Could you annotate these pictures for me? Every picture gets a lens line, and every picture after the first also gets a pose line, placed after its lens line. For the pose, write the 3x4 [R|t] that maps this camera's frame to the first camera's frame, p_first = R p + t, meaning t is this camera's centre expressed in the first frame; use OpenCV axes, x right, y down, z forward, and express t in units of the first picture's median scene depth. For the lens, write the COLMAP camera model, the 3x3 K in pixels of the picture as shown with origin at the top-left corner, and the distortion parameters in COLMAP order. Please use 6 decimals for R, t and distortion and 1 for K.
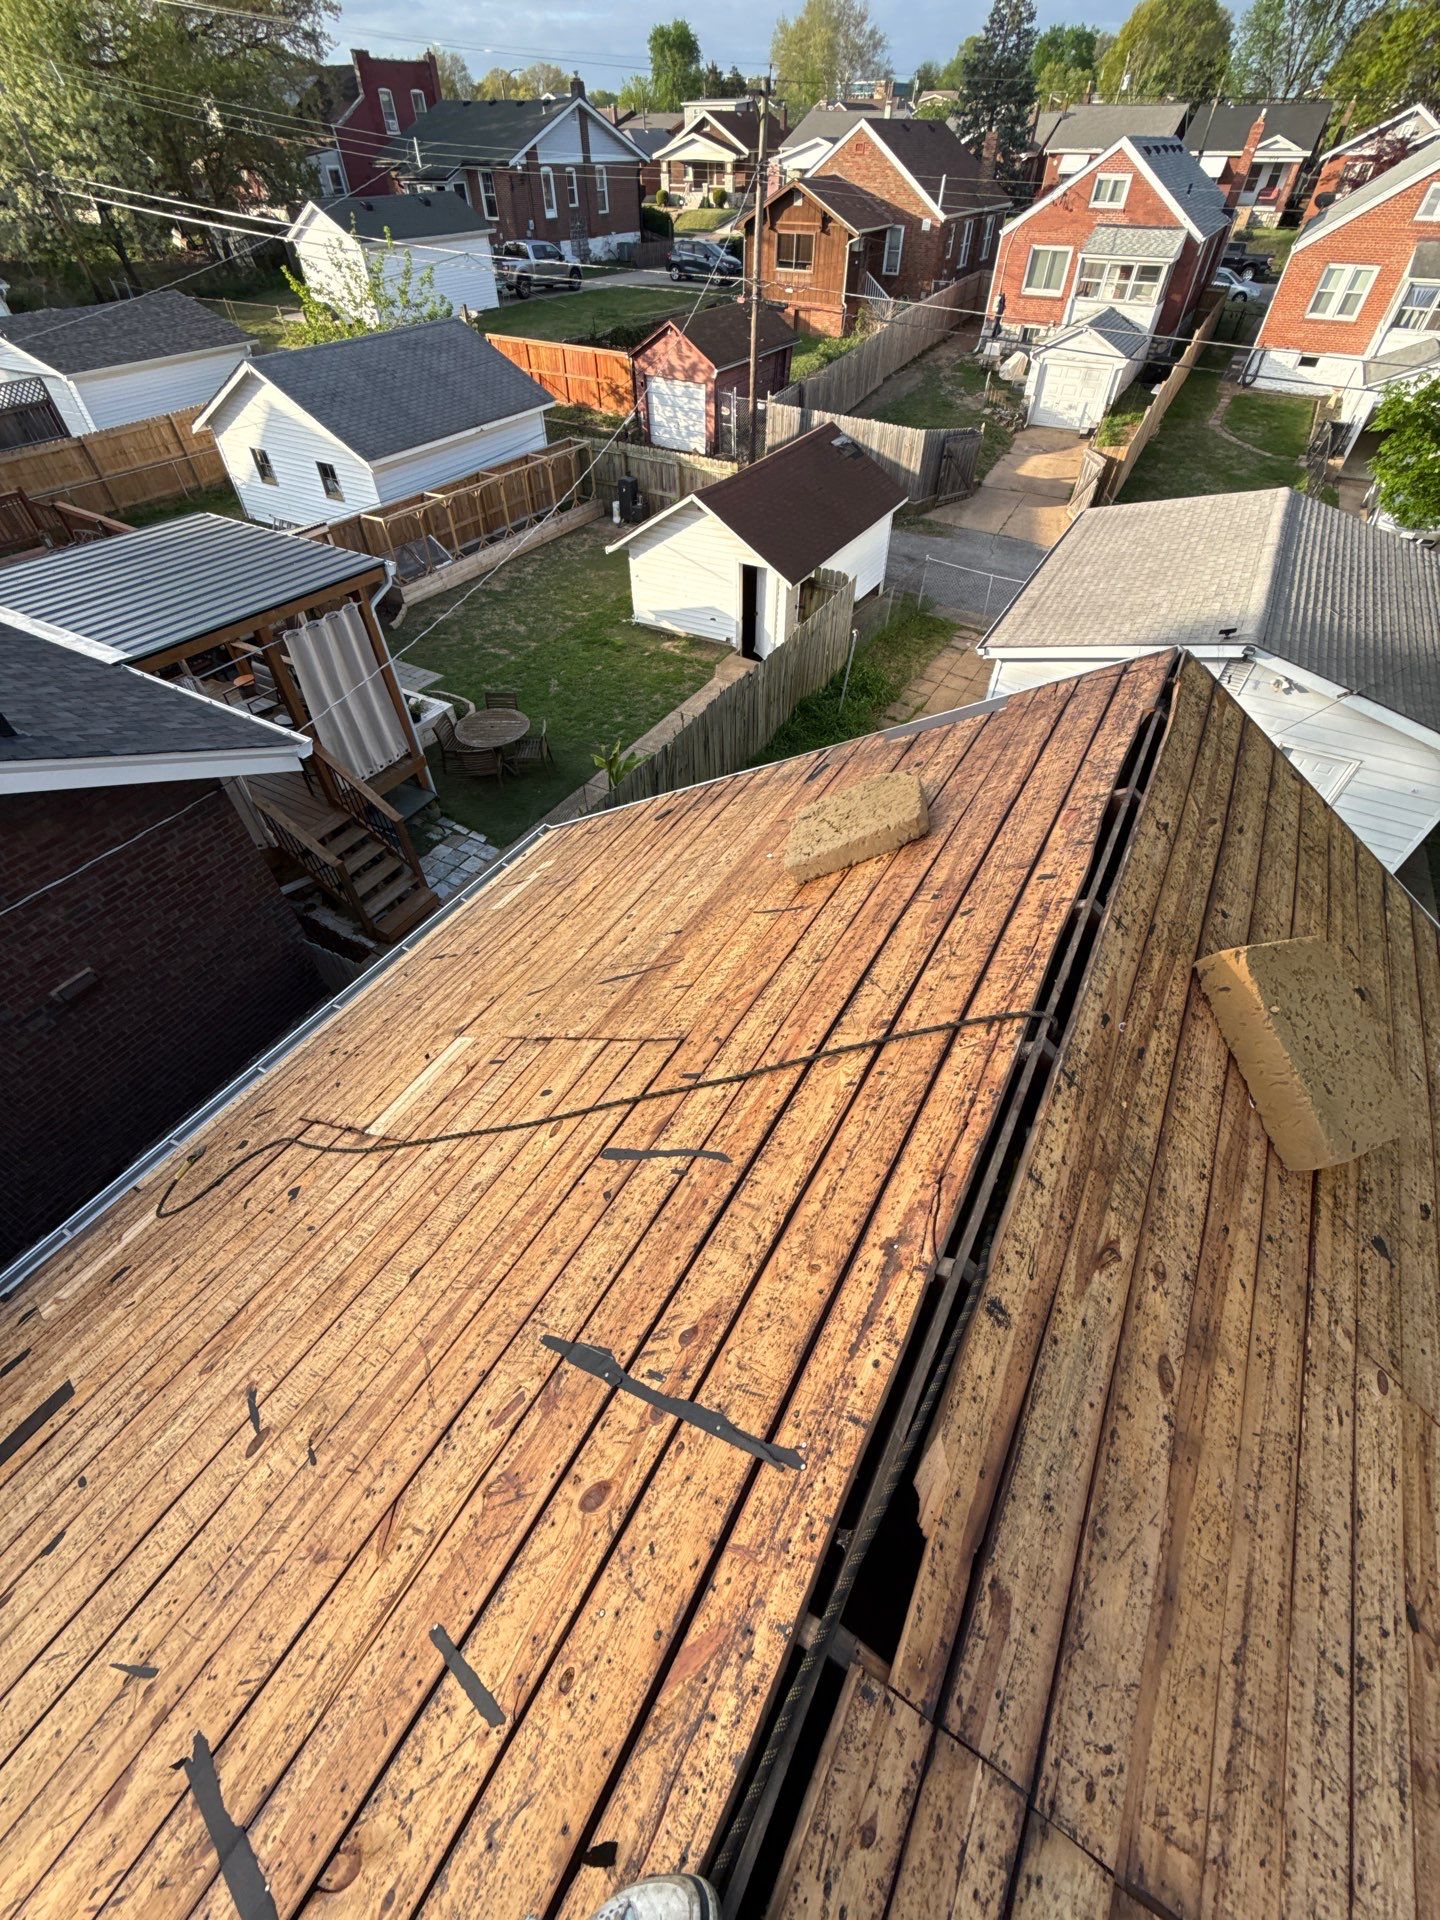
lens RADIAL K [[766.4, 0, 713.6], [0, 766.4, 962.2], [0, 0, 1]] dist [-0.000120, -0.000167]
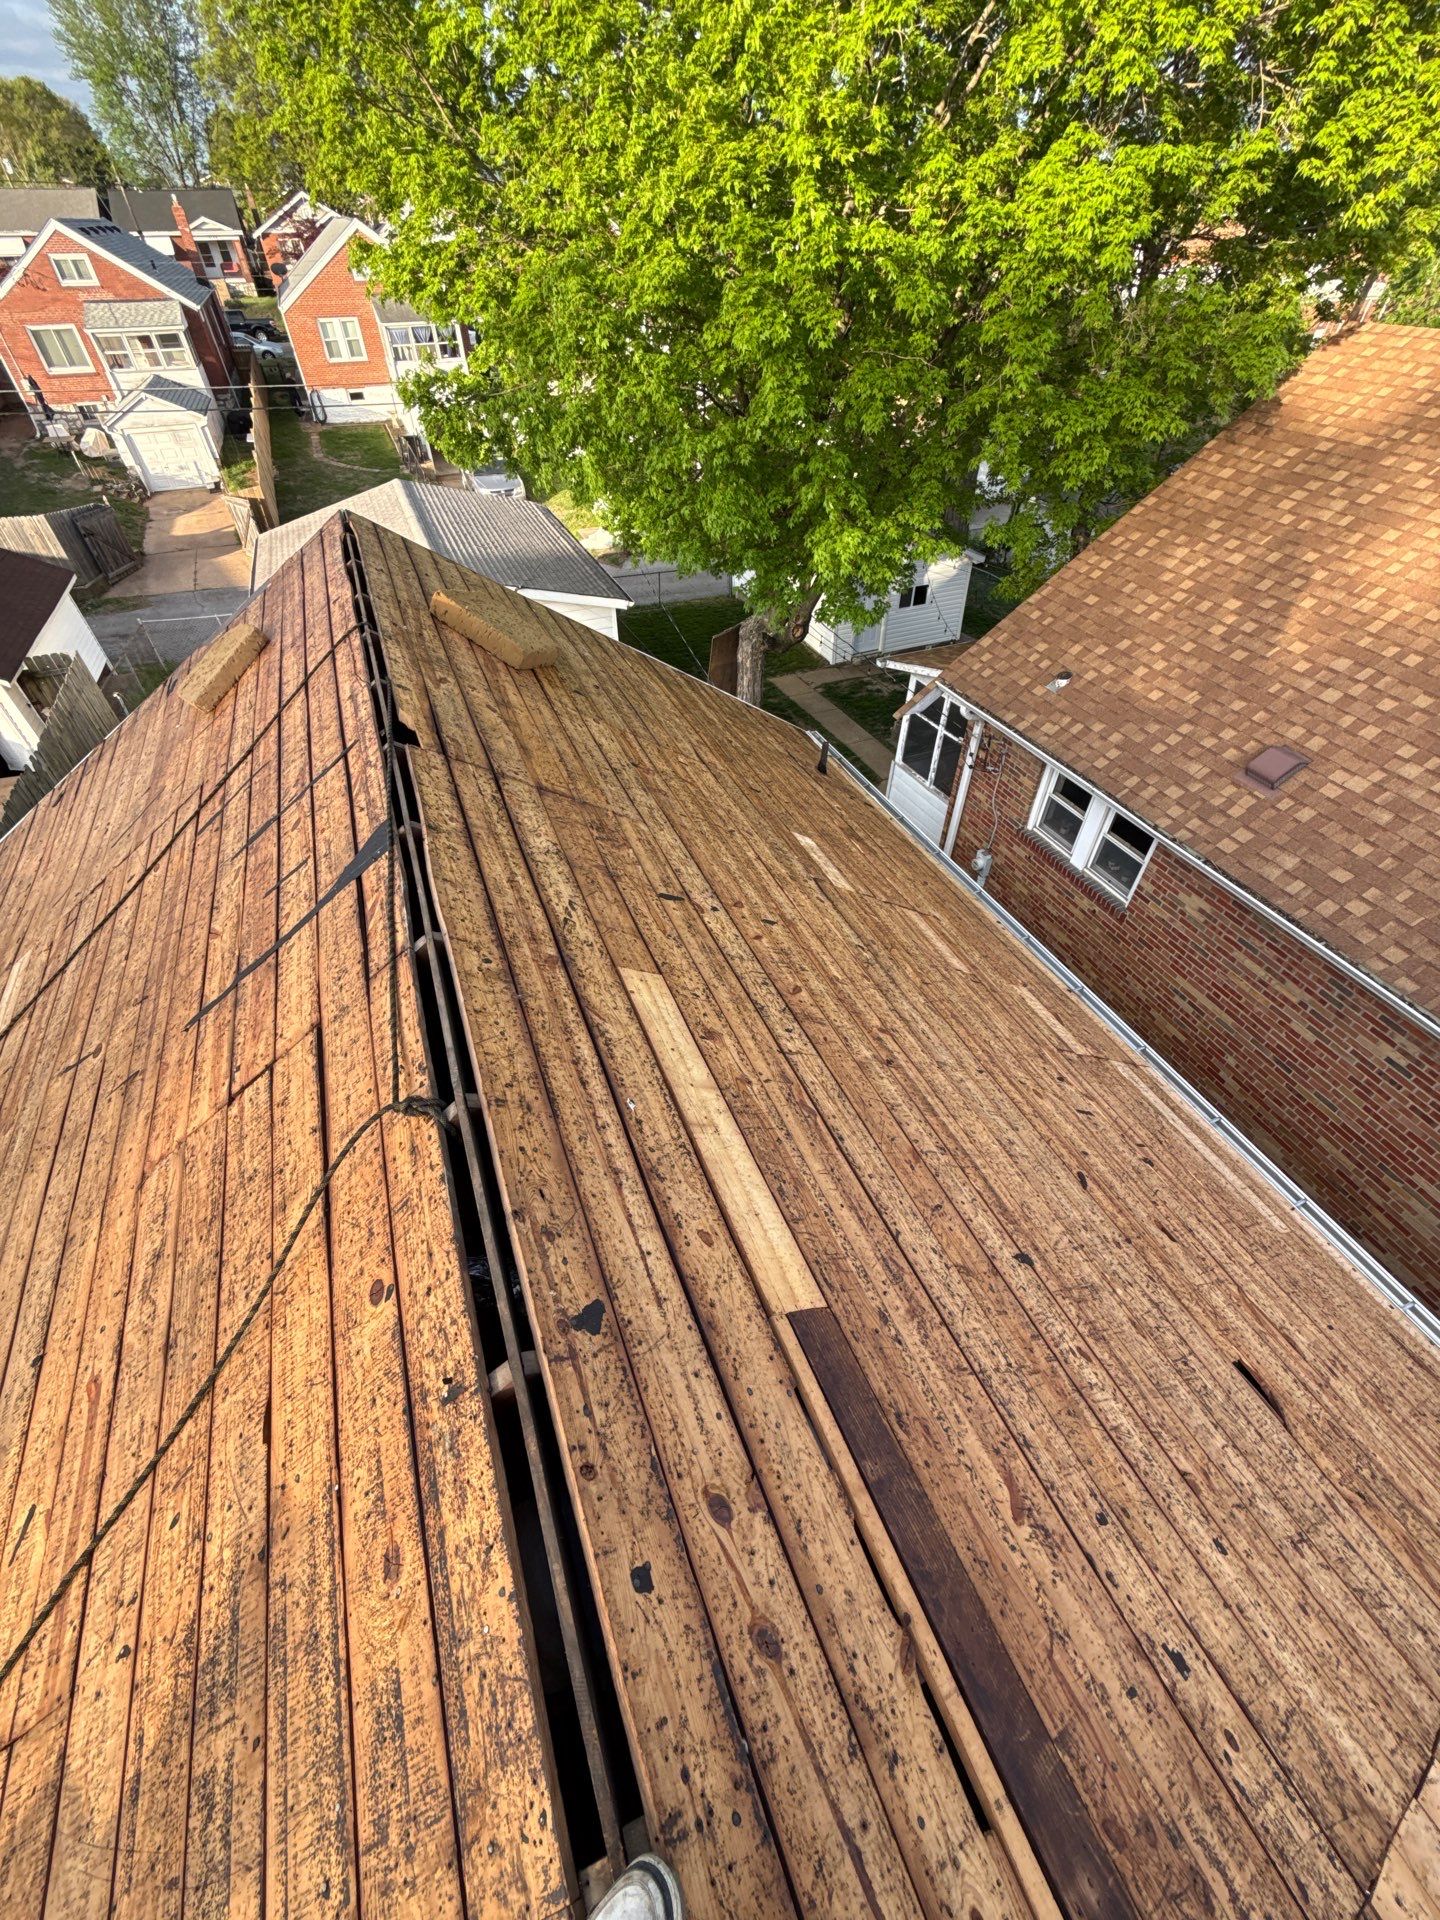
lens RADIAL K [[766.4, 0, 720.2], [0, 766.4, 957.3], [0, 0, 1]] dist [-0.000120, -0.000167]
pose [[0.609065, -0.553306, 0.568237, -0.044489], [0.583988, 0.797644, 0.150738, 0.070953], [-0.536654, 0.240035, 0.808941, -0.065914]]
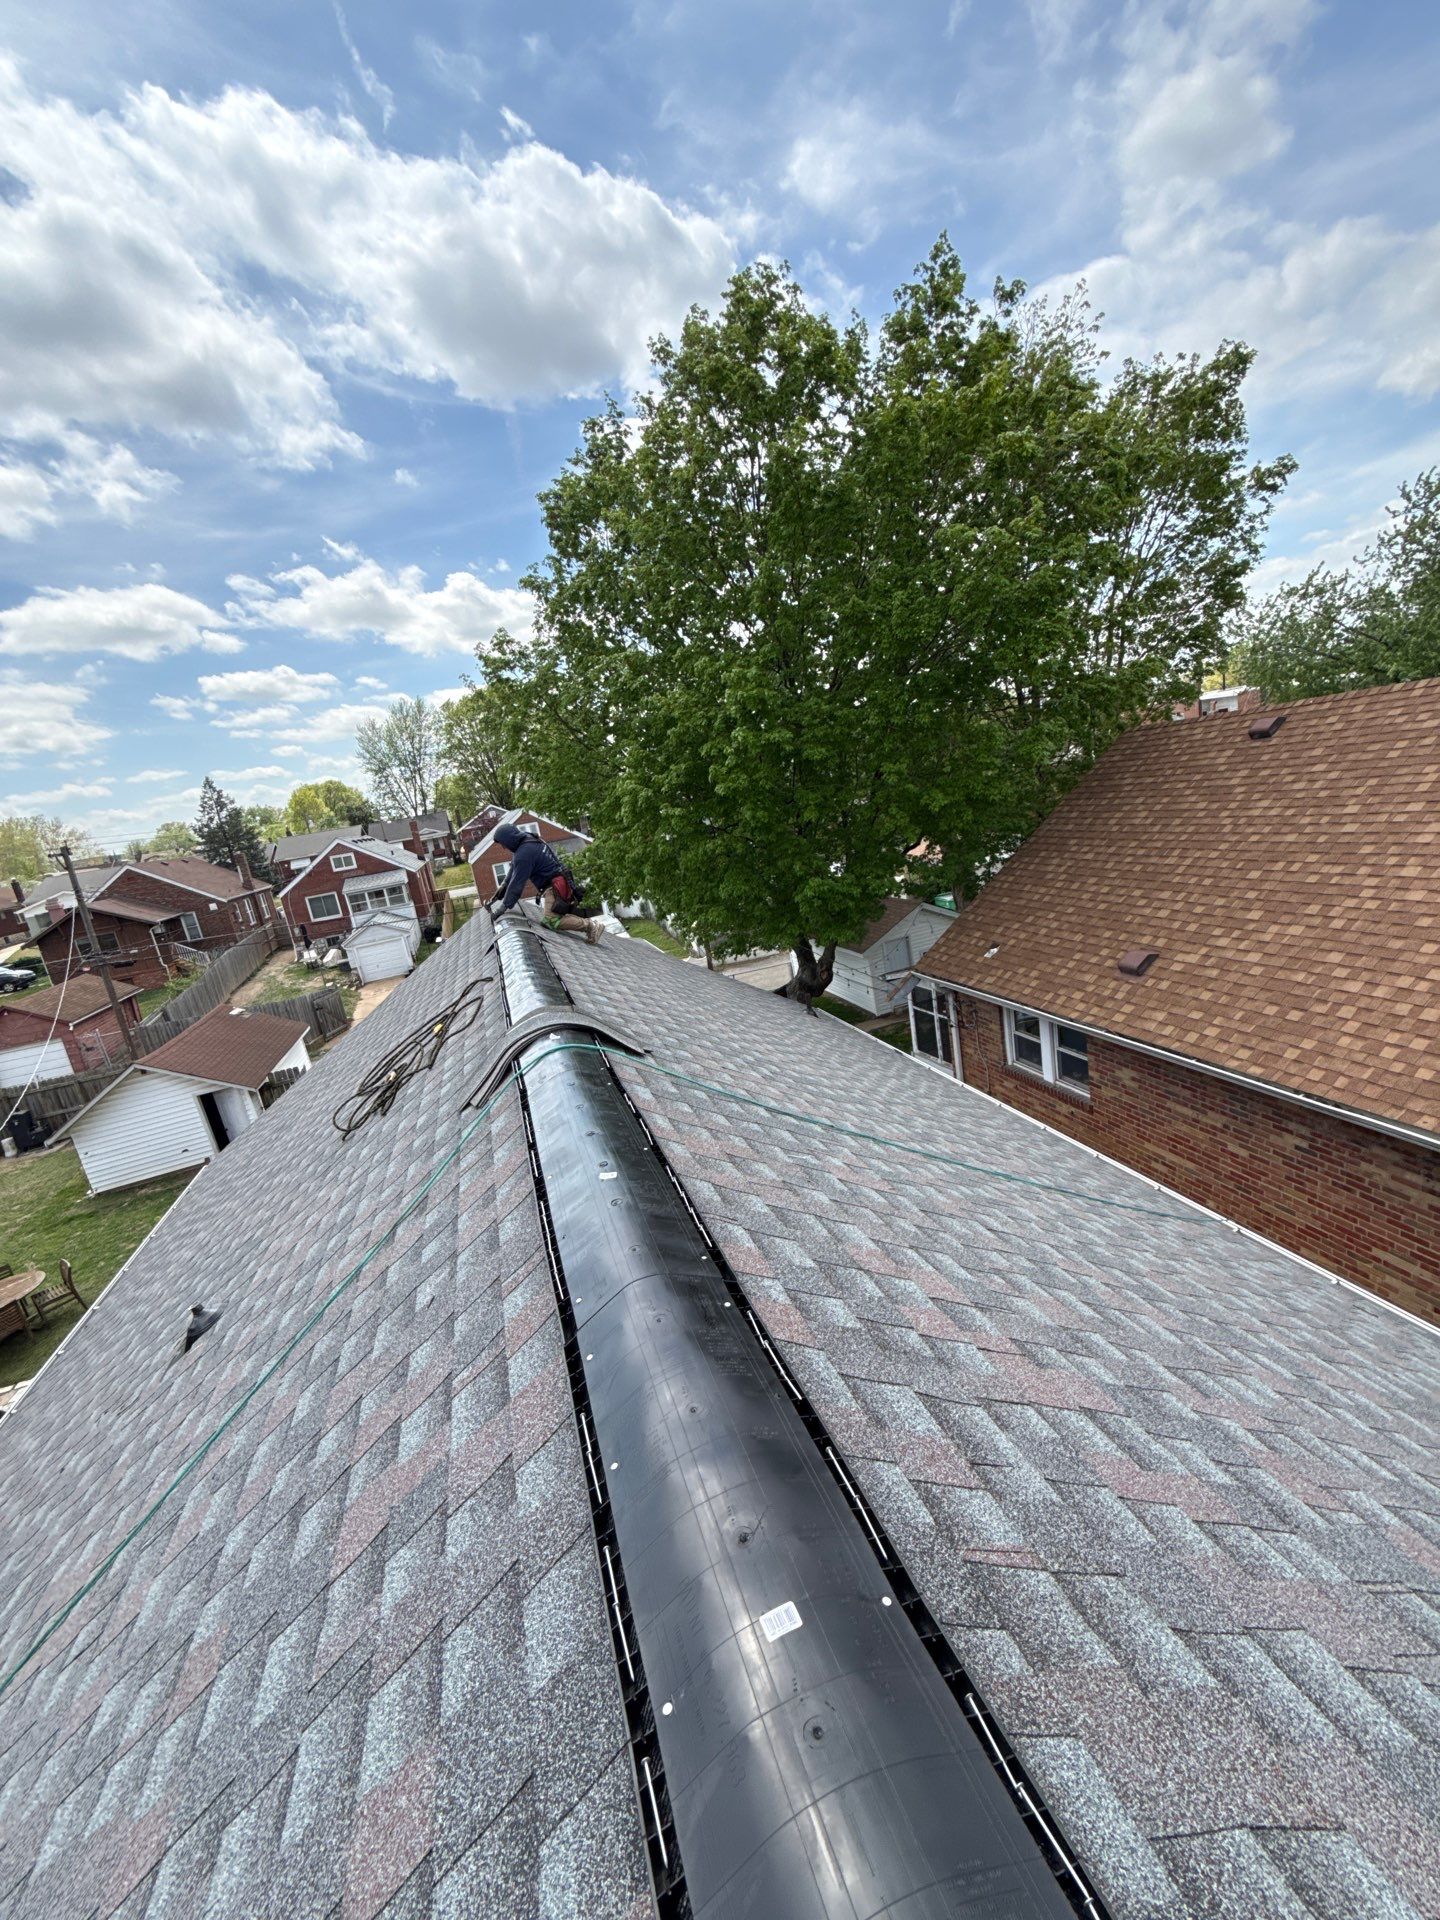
lens RADIAL K [[766.4, 0, 719.8], [0, 766.4, 955.4], [0, 0, 1]] dist [-0.000120, -0.000167]
pose [[0.661934, -0.270358, 0.699107, -0.116752], [0.648250, 0.674736, -0.352849, 0.162845], [-0.376317, 0.686759, 0.621891, -0.119264]]
